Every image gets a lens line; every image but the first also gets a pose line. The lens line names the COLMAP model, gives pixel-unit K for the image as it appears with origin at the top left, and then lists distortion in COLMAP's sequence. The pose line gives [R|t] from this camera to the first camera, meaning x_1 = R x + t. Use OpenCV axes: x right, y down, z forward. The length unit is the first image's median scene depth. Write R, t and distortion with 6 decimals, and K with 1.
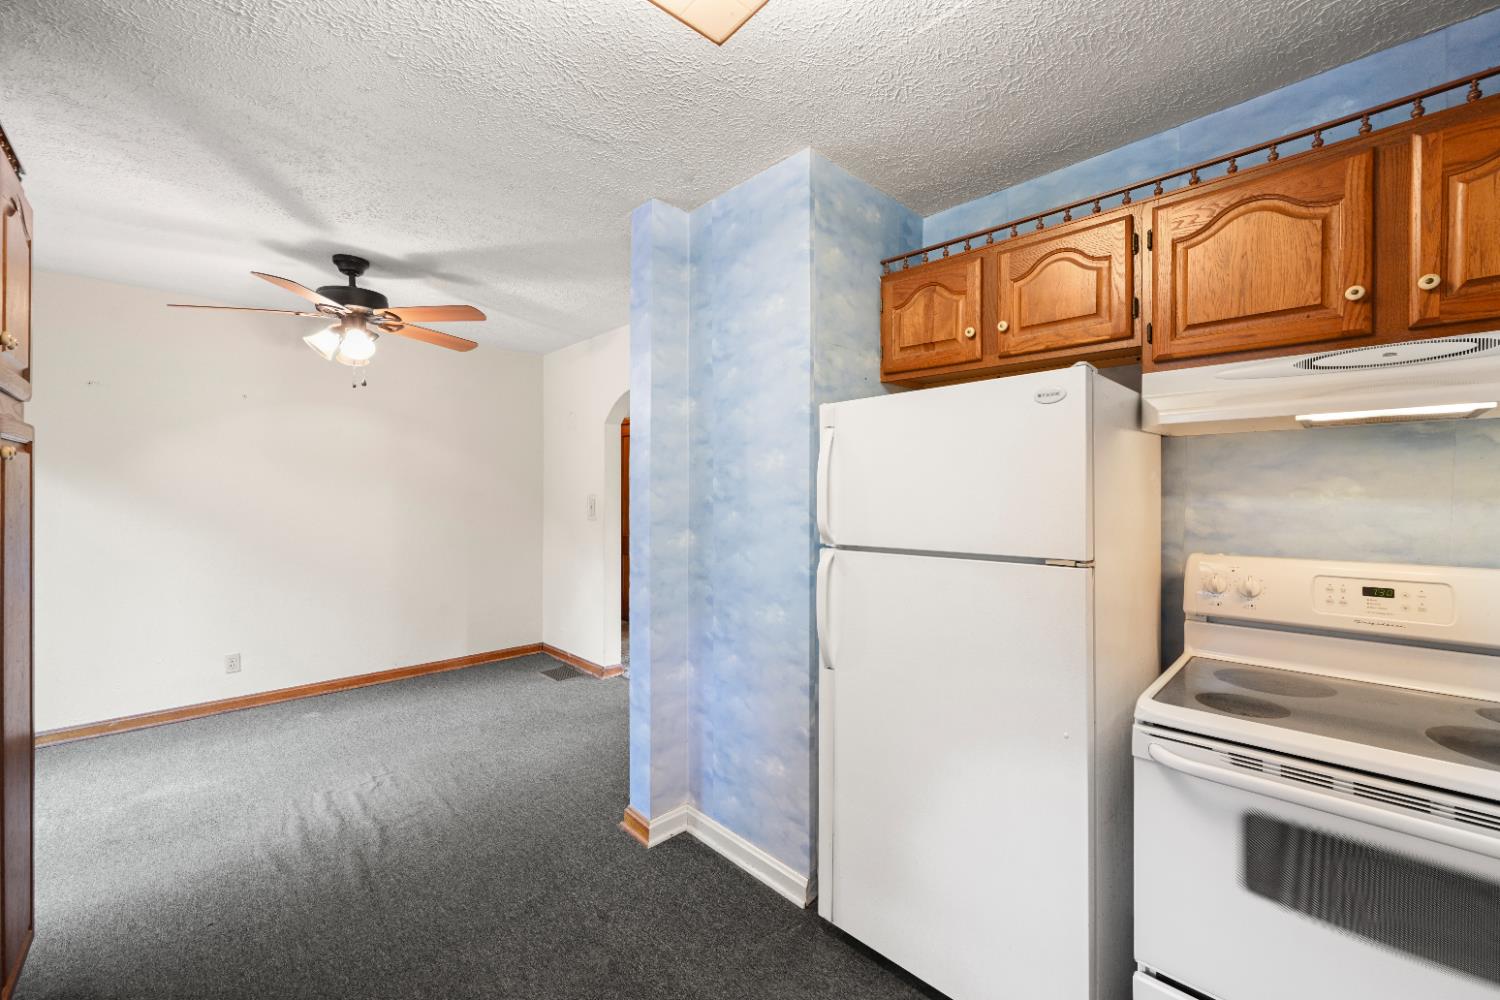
lens RADIAL K [[600.4, 0, 763.6], [0, 600.4, 492.1], [0, 0, 1]] dist [-0.002367, 0.000725]
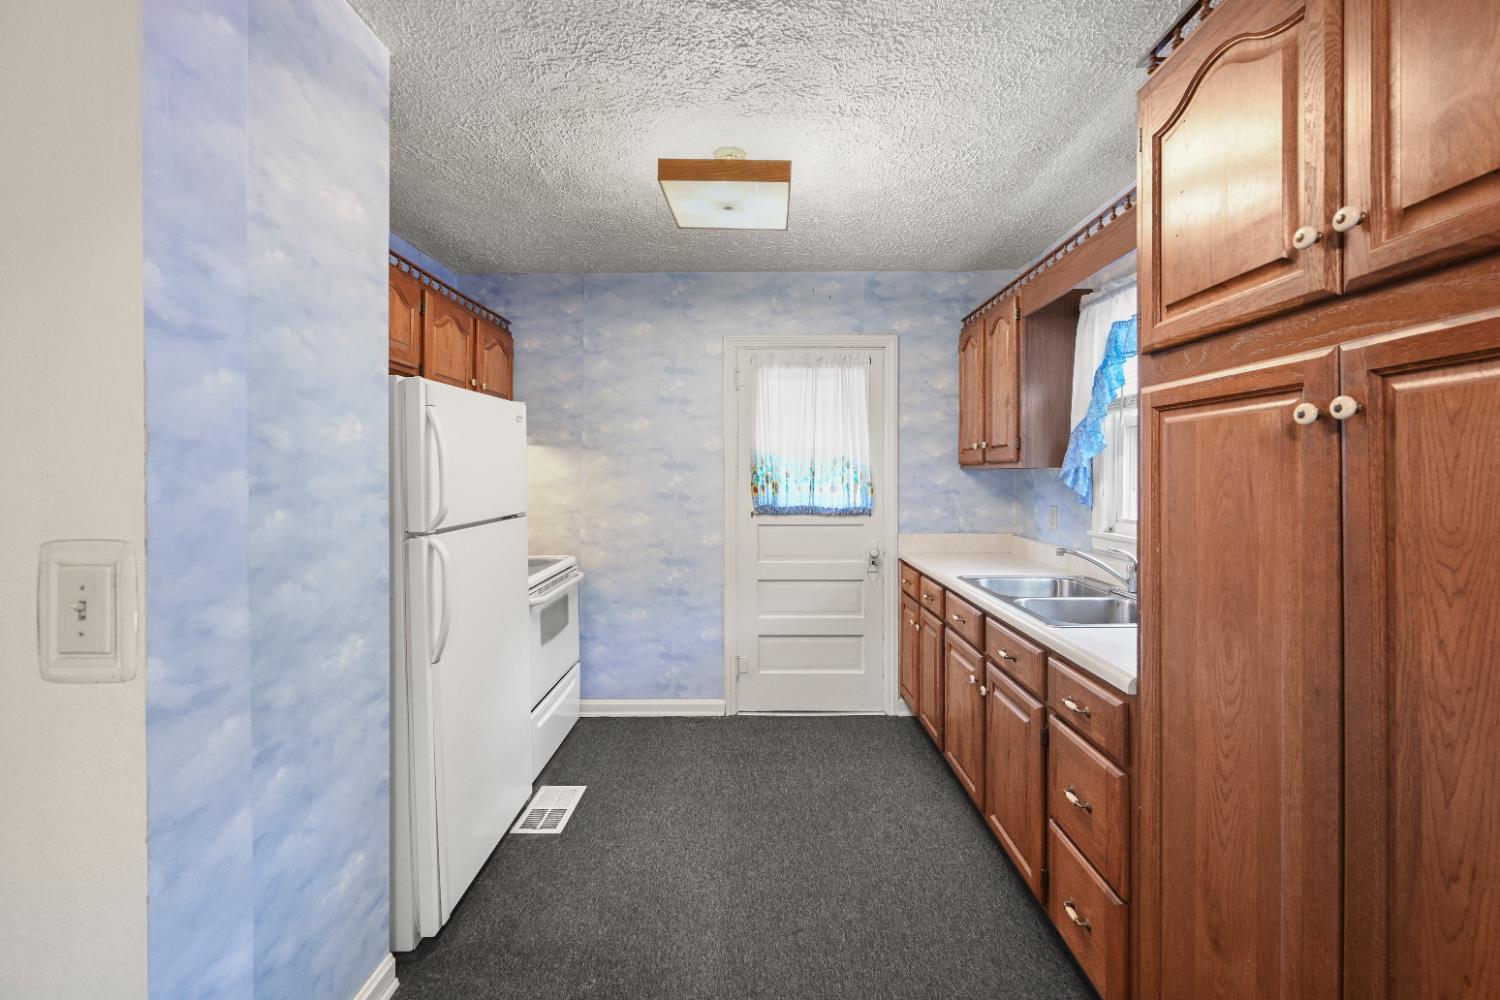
lens RADIAL K [[600.4, 0, 755.9], [0, 600.4, 478.2], [0, 0, 1]] dist [-0.002367, 0.000725]
pose [[-0.710230, -0.001900, 0.703968, -0.839794], [0.007178, 0.999925, 0.009940, 0.000033], [-0.703934, 0.012113, -0.710163, 1.213764]]
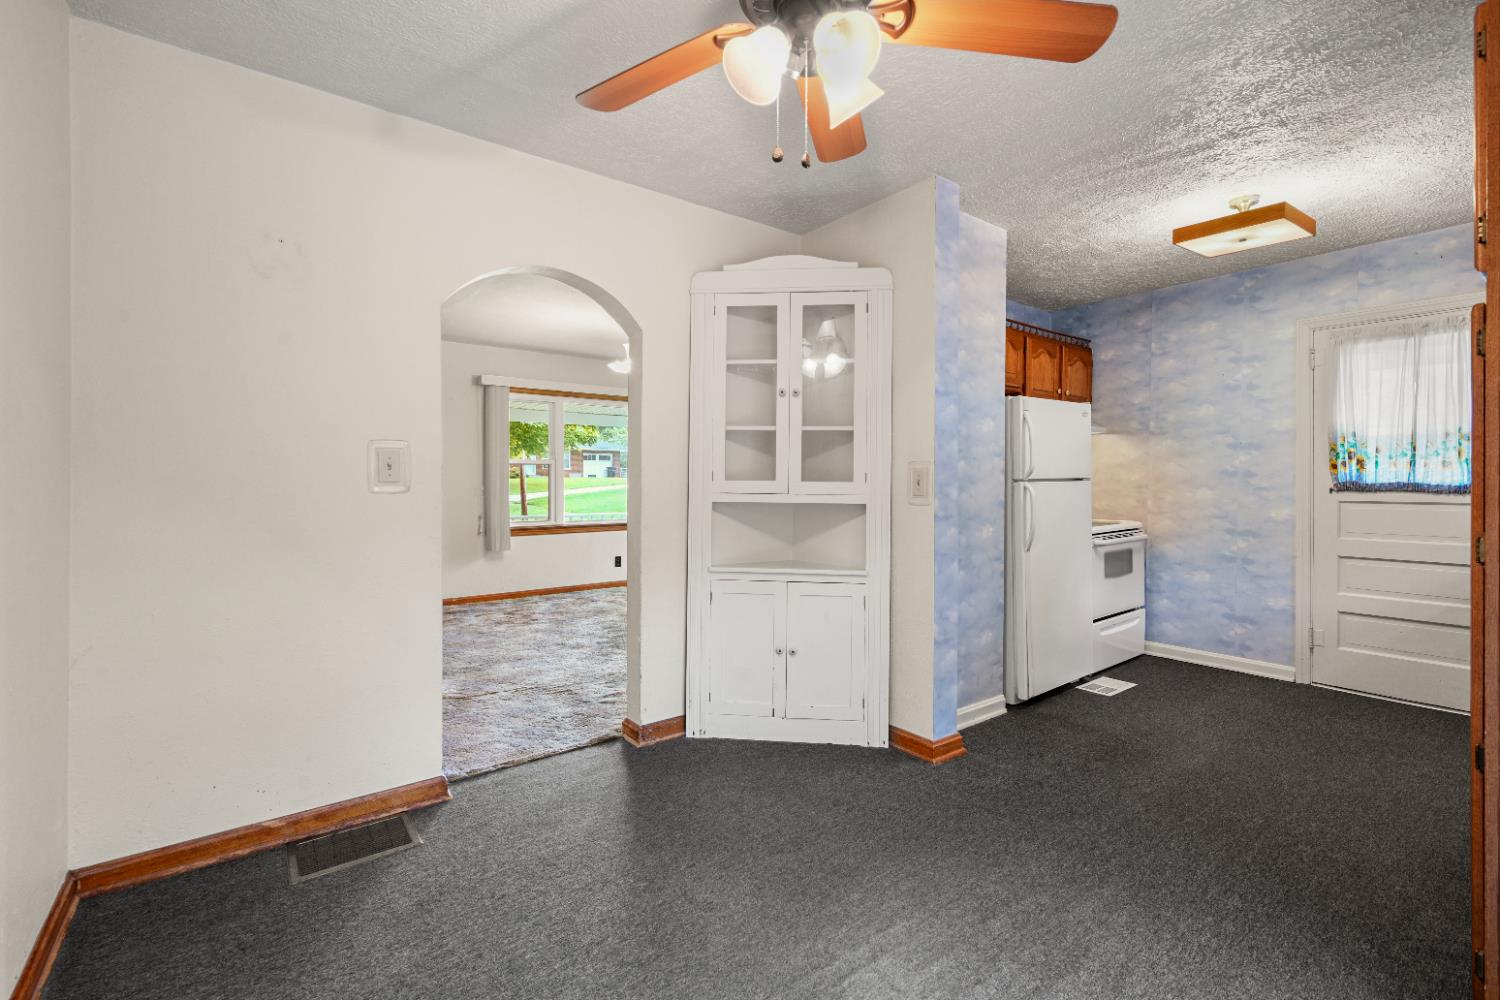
lens RADIAL K [[659.3, 0, 756.5], [0, 659.3, 484.5], [0, 0, 1]] dist [-0.001255, 0.000292]
pose [[0.119069, -0.004013, 0.992878, -1.708739], [0.005476, 0.999979, 0.003385, 0.085539], [-0.992871, 0.005034, 0.119089, 1.427628]]
